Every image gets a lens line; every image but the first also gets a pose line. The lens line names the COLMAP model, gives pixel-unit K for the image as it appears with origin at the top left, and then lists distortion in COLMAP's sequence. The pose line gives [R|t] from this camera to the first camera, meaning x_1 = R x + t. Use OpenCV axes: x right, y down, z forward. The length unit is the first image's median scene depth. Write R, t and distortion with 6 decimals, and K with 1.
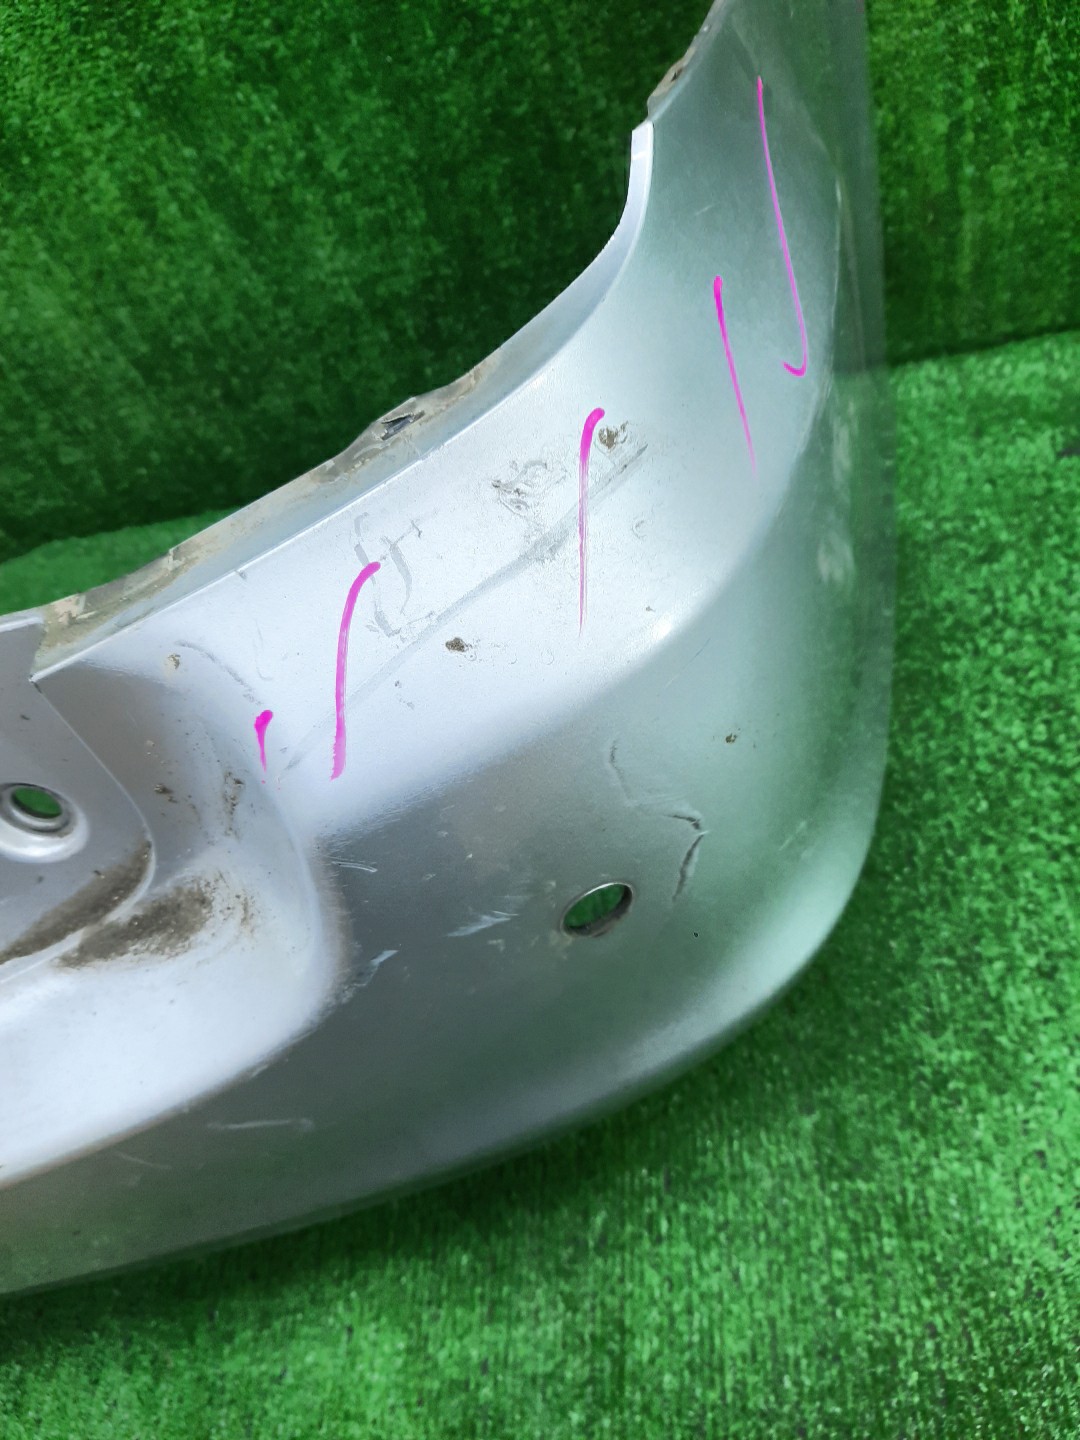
lens RADIAL K [[1033.6, 0, 556.8], [0, 1033.6, 728.2], [0, 0, 1]] dist [-0.013825, 0.006401]
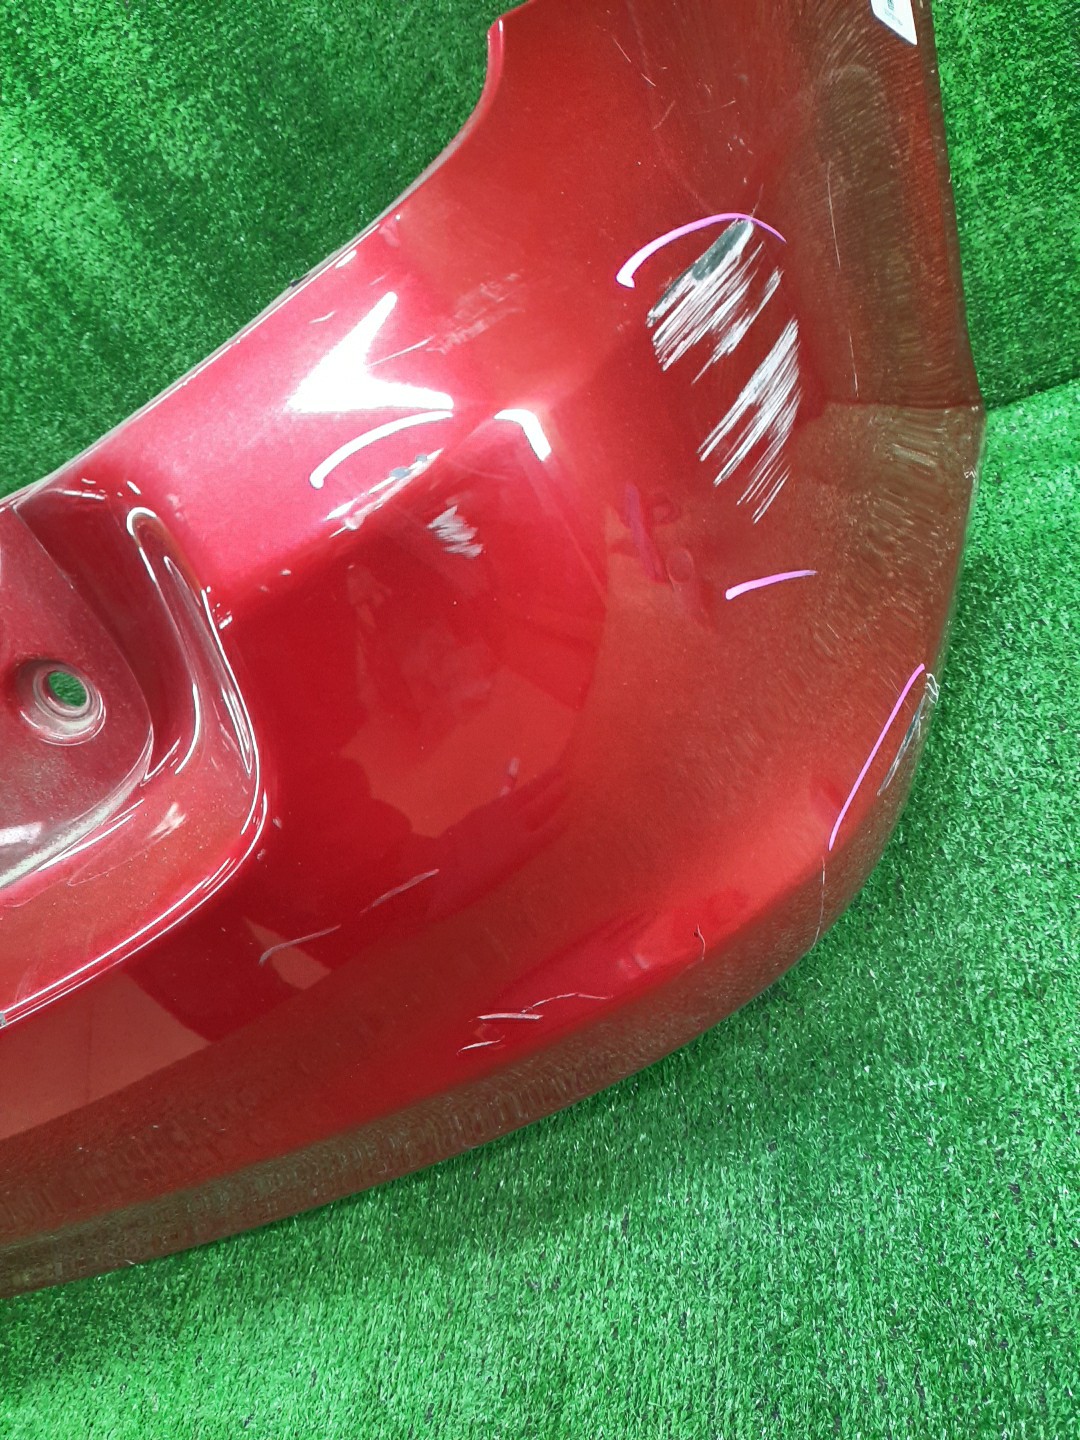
lens RADIAL K [[1029.4, 0, 540.0], [0, 1029.4, 720.0], [0, 0, 1]] dist [0.000724, 0.010051]
pose [[0.975141, -0.070955, -0.209916, 0.271911], [0.034246, 0.984222, -0.173594, 0.149475], [0.218922, 0.162090, 0.962185, -0.008149]]
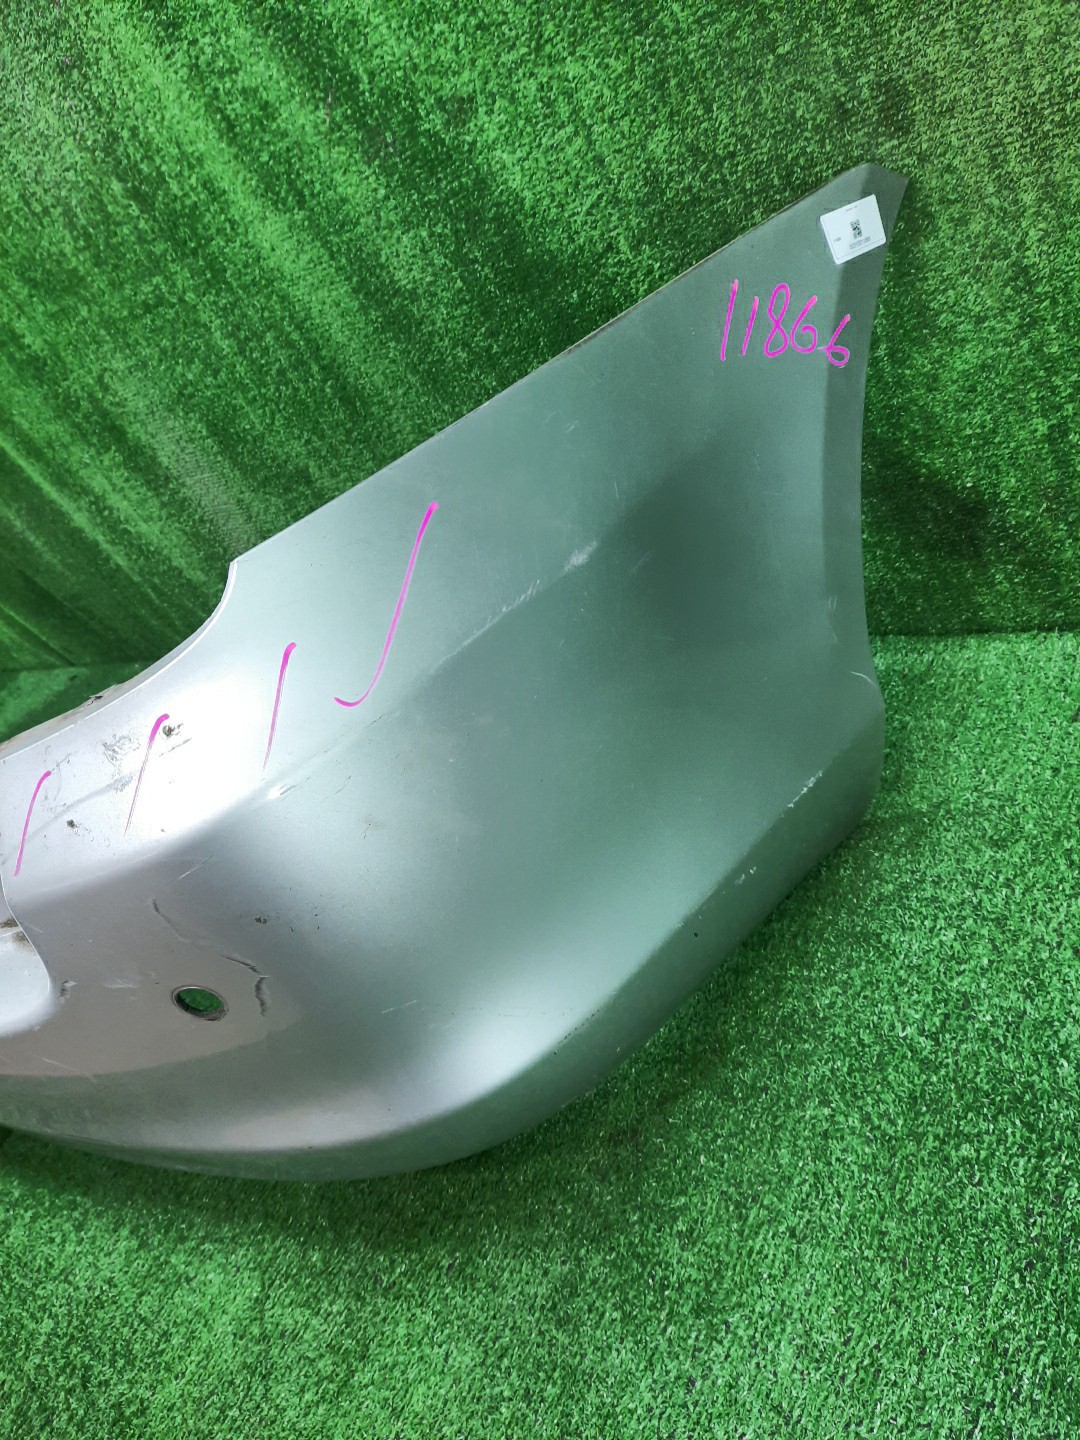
lens RADIAL K [[1012.8, 0, 541.5], [0, 1012.8, 753.4], [0, 0, 1]] dist [-0.004486, 0.001010]
pose [[0.861820, 0.215214, -0.459293, 0.648804], [-0.248829, 0.968459, -0.013107, -0.175757], [0.441986, 0.125581, 0.888188, -0.115311]]
